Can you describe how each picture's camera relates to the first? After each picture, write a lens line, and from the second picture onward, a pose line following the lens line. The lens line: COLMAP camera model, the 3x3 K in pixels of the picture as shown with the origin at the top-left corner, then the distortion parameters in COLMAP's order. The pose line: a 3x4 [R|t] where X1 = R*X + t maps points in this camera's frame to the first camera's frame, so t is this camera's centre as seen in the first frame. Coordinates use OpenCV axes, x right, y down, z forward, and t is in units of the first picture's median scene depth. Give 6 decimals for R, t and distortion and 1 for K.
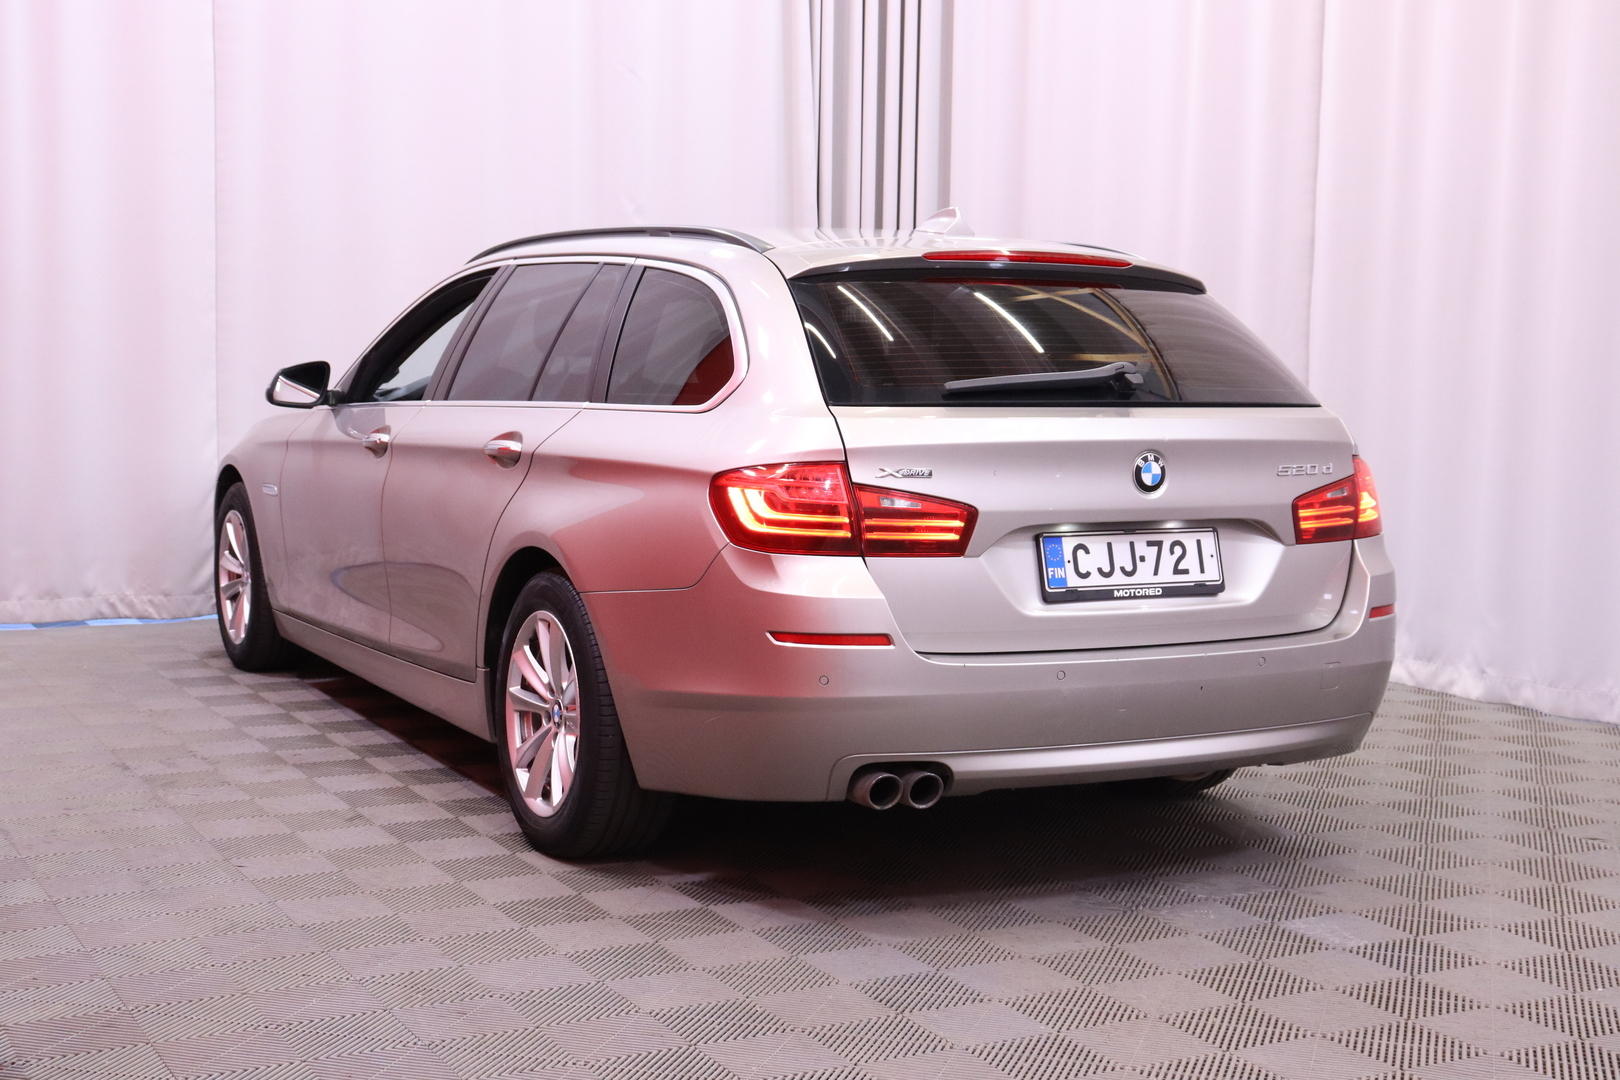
lens RADIAL K [[2394.4, 0, 771.6], [0, 2394.4, 639.5], [0, 0, 1]] dist [0.040958, 0.000000]
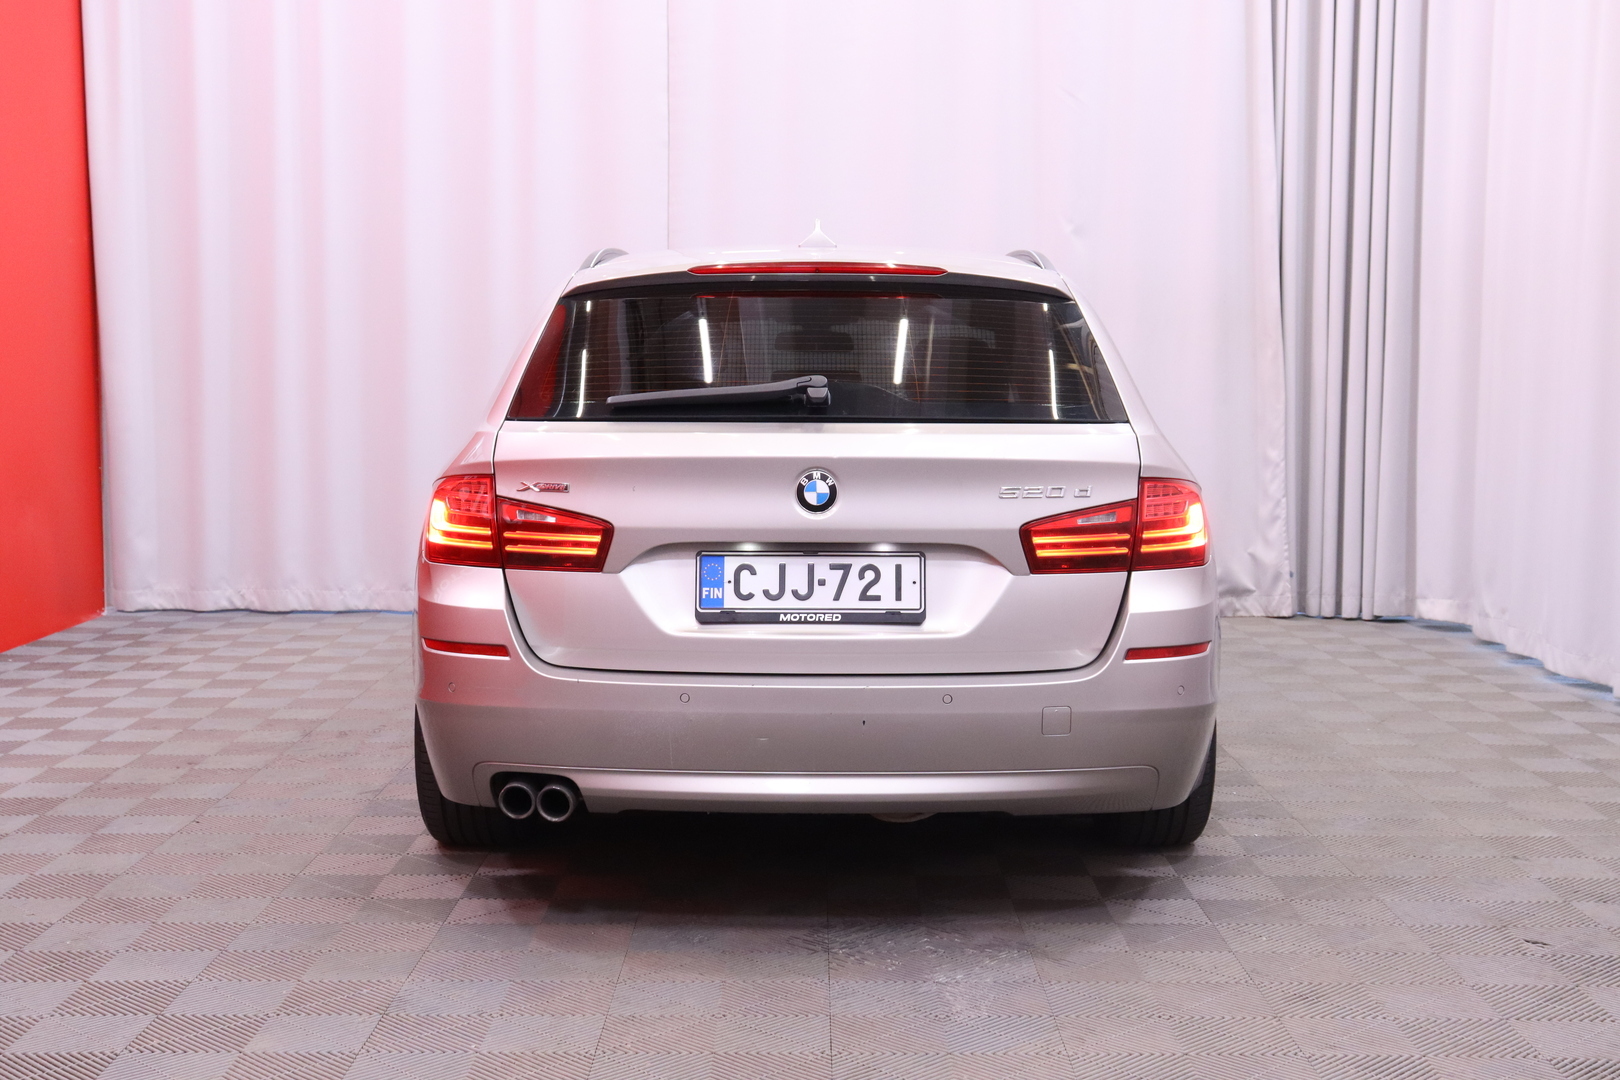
lens RADIAL K [[2199.2, 0, 720.2], [0, 2199.2, 632.1], [0, 0, 1]] dist [0.006412, 0.000000]
pose [[0.862128, 0.049662, -0.504251, 0.567115], [-0.051424, 0.998622, 0.010430, -0.021327], [0.504074, 0.016938, 0.863494, 0.232696]]
